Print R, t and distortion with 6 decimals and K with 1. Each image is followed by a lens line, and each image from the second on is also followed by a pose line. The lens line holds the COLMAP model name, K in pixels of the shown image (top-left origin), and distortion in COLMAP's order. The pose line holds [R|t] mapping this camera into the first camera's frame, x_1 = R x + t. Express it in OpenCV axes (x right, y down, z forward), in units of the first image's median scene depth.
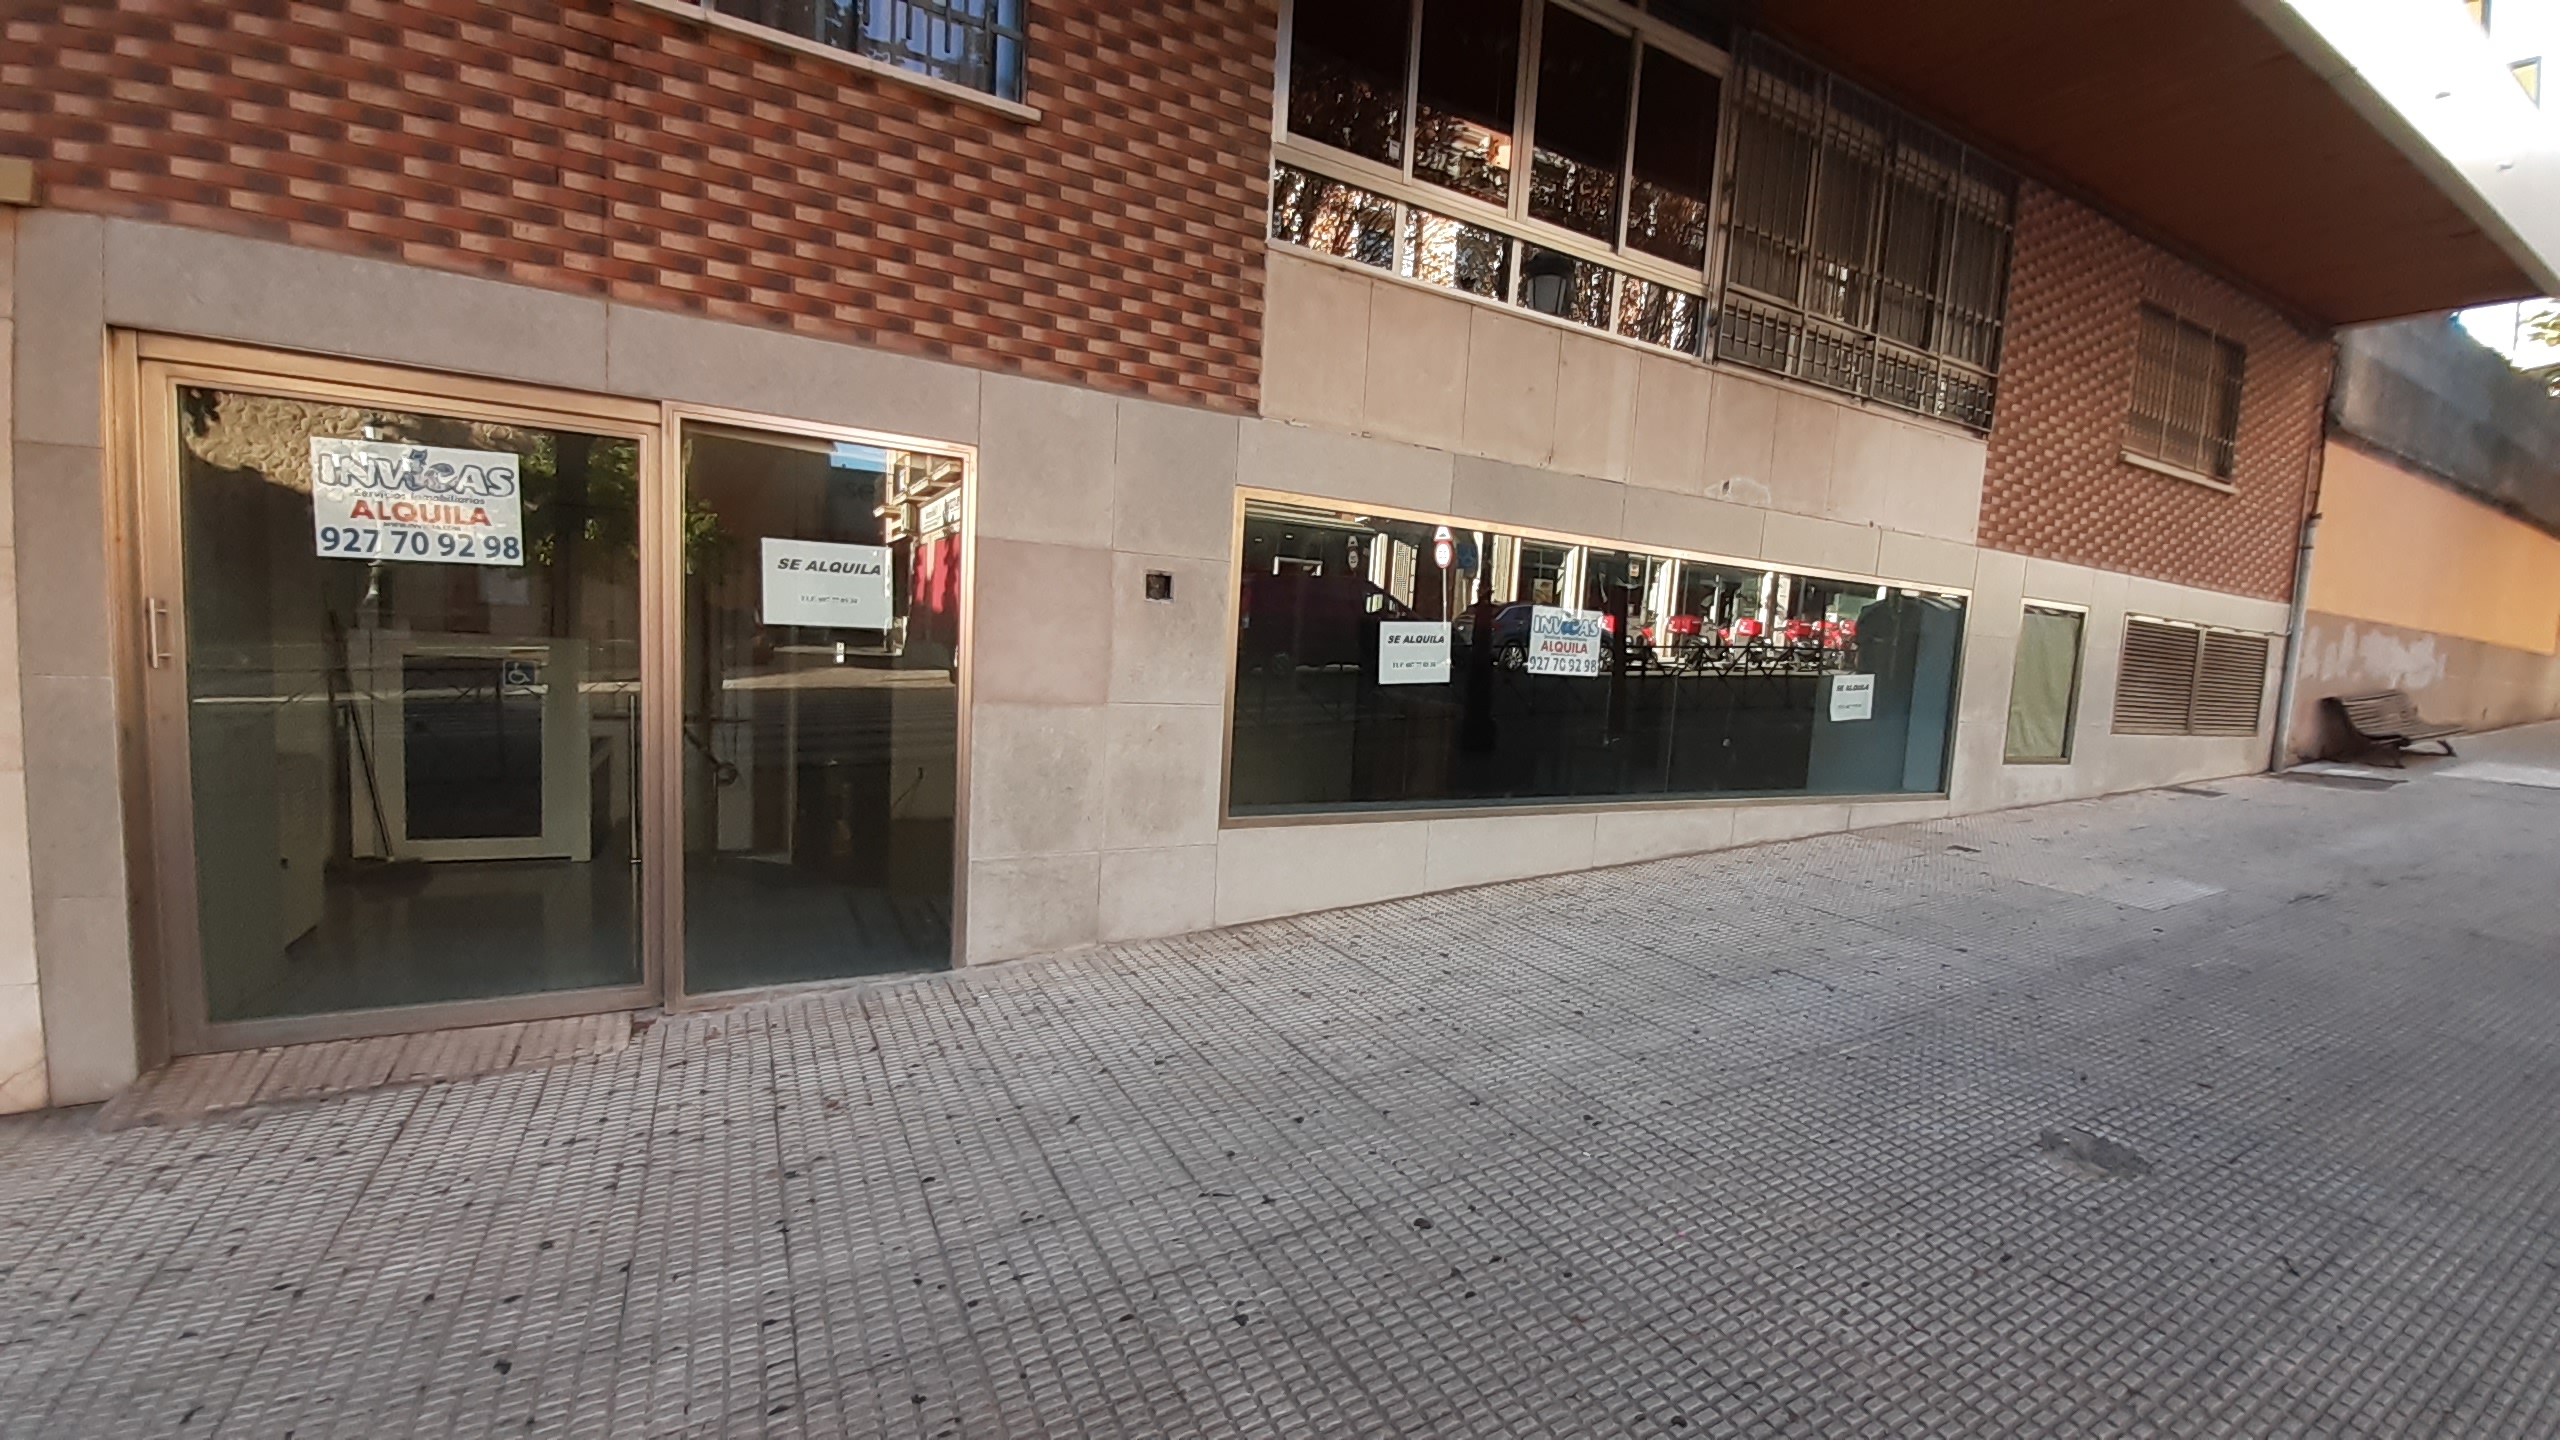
lens RADIAL K [[1030.2, 0, 1279.7], [0, 1030.2, 738.9], [0, 0, 1]] dist [0.000473, -0.000172]
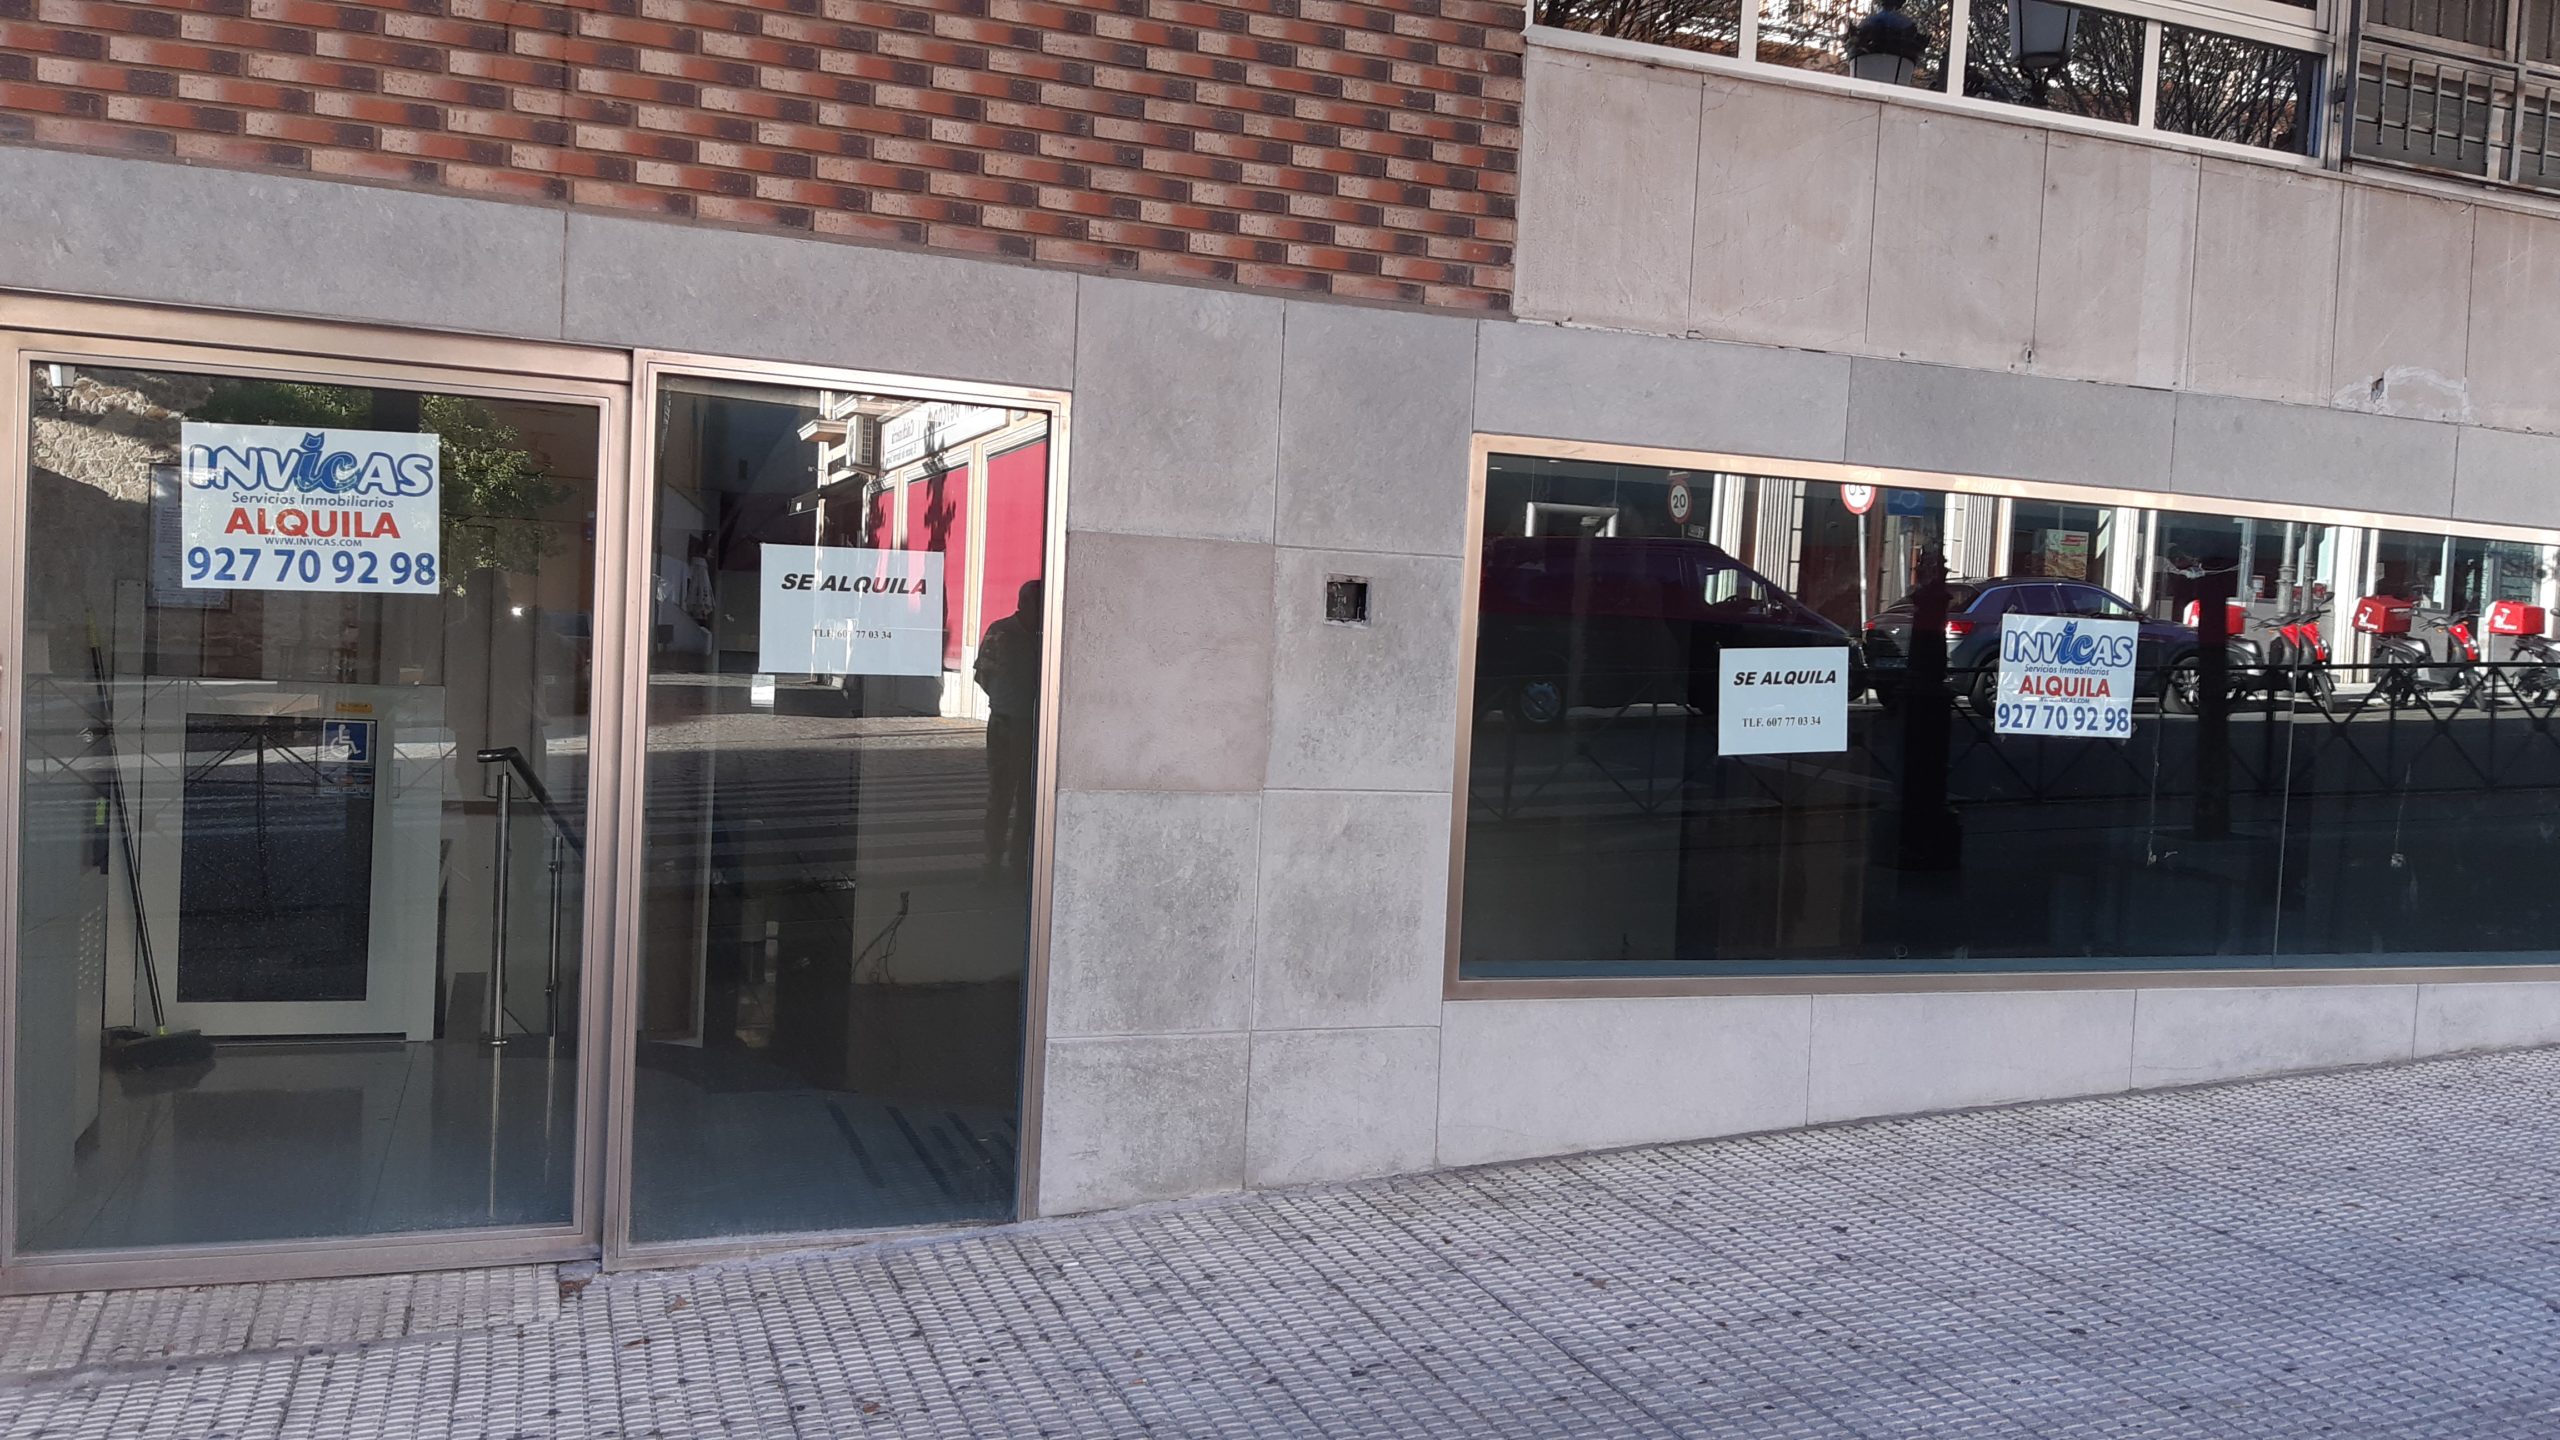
lens RADIAL K [[2008.0, 0, 1280.0], [0, 2008.0, 720.0], [0, 0, 1]] dist [0.120048, -0.197556]
pose [[0.992055, -0.003099, -0.125764, -0.007416], [-0.004534, 0.998166, -0.060365, -0.004178], [0.125721, 0.060455, 0.990222, -0.204277]]
